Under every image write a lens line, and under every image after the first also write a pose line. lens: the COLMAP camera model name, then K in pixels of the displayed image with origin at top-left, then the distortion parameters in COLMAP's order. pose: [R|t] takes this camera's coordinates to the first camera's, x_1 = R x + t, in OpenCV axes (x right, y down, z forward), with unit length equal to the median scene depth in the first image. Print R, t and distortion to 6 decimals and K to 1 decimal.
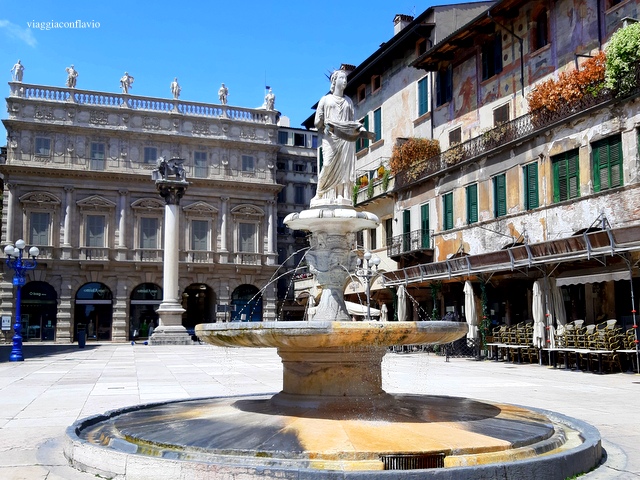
lens RADIAL K [[694.5, 0, 320.8], [0, 694.5, 274.7], [0, 0, 1]] dist [0.084940, -0.170671]
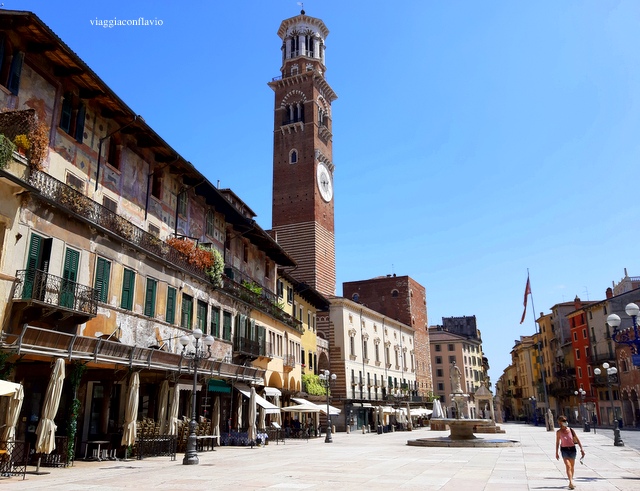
lens RADIAL K [[558.7, 0, 320.0], [0, 558.7, 245.5], [0, 0, 1]] dist [-0.002635, -0.002323]
pose [[-0.831470, 0.172248, 0.528194, -0.428019], [-0.026680, 0.937247, -0.347643, 0.104338], [-0.554929, -0.303147, -0.774697, 1.496810]]
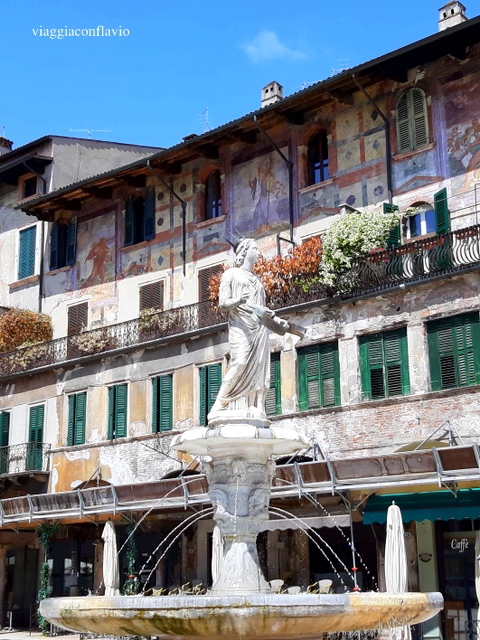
lens RADIAL K [[997.4, 0, 240.0], [0, 997.4, 320.0], [0, 0, 1]] dist [0.201726, -0.589565]
pose [[0.886709, 0.113192, 0.448258, -0.146140], [-0.029461, 0.981429, -0.189548, -0.002080], [-0.461389, 0.154868, 0.873577, 0.030630]]
